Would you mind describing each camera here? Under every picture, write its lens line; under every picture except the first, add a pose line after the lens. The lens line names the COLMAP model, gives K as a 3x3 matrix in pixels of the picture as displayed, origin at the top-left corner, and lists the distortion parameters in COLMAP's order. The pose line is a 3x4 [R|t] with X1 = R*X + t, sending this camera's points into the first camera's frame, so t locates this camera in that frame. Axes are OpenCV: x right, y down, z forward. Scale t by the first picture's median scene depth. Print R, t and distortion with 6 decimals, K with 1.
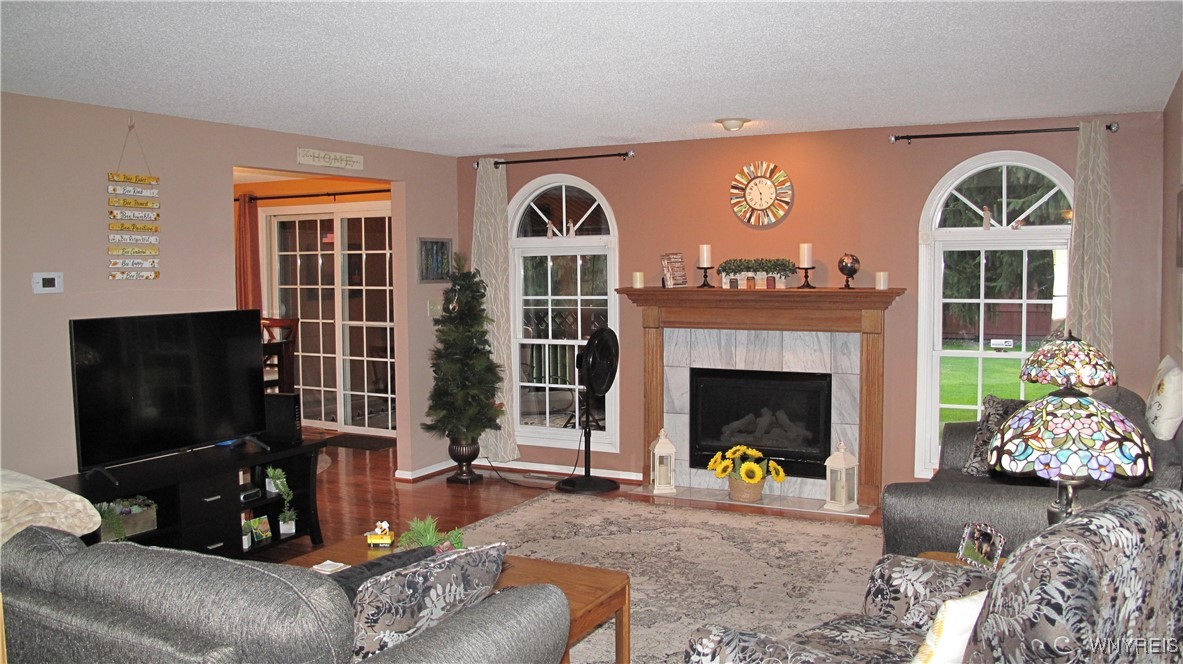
lens RADIAL K [[991.0, 0, 583.5], [0, 991.0, 330.2], [0, 0, 1]] dist [-0.148358, 0.107233]
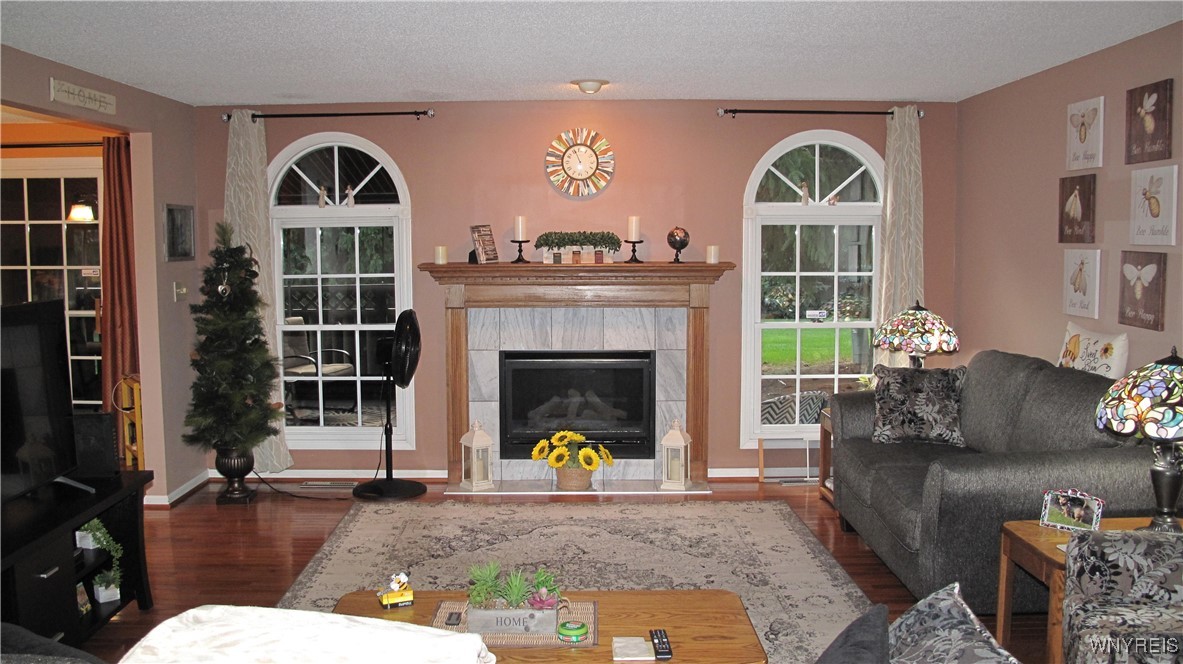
lens RADIAL K [[991.0, 0, 583.5], [0, 991.0, 330.2], [0, 0, 1]] dist [-0.148358, 0.107233]
pose [[0.885071, -0.037844, 0.463916, -0.261550], [0.025137, 0.999121, 0.033545, -0.010169], [-0.464777, -0.018028, 0.885244, 0.161364]]
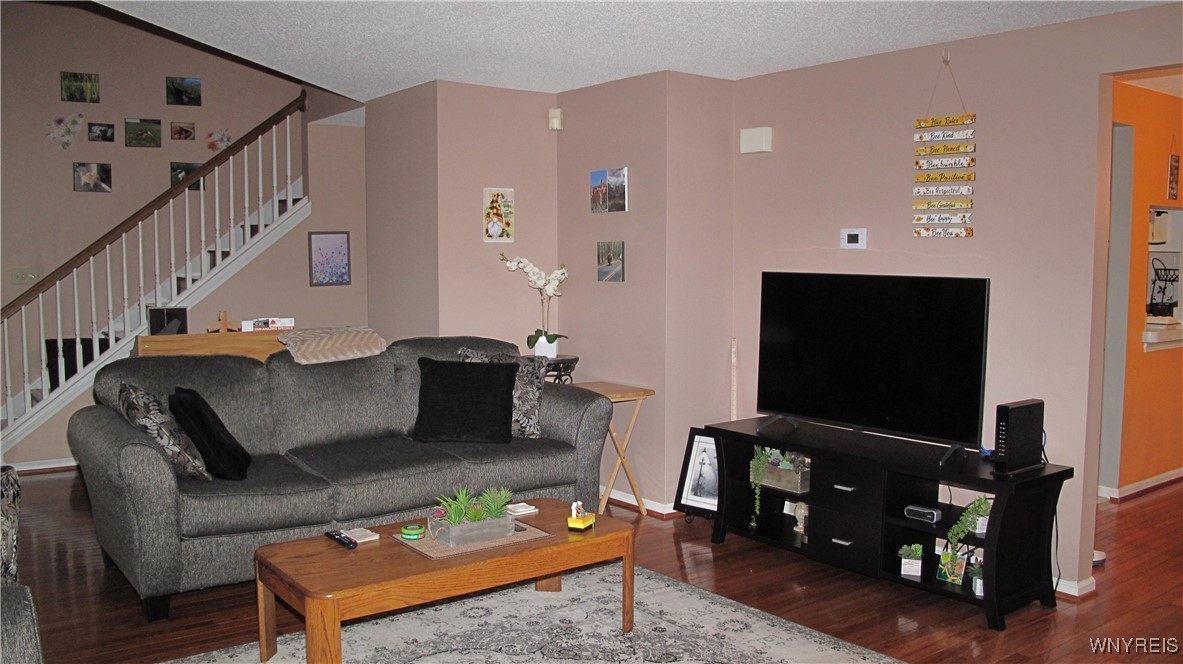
lens RADIAL K [[991.0, 0, 583.5], [0, 991.0, 330.2], [0, 0, 1]] dist [-0.148358, 0.107233]
pose [[-0.428854, 0.084372, -0.899425, 0.370276], [-0.053427, 0.991517, 0.118485, -0.044015], [0.901793, 0.098866, -0.420708, 0.853234]]
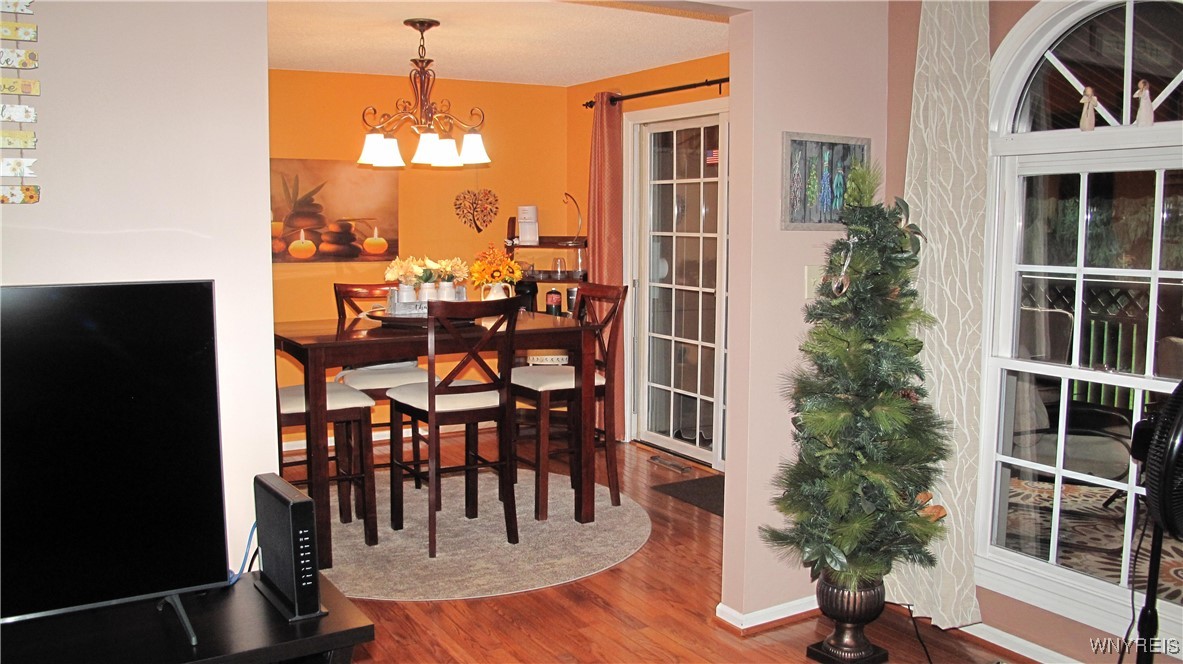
lens RADIAL K [[991.0, 0, 583.5], [0, 991.0, 330.2], [0, 0, 1]] dist [-0.148358, 0.107233]
pose [[0.850996, 0.069099, -0.520607, 0.000832], [-0.044059, 0.997205, 0.060338, -0.026435], [0.523321, -0.028410, 0.851662, 0.612662]]
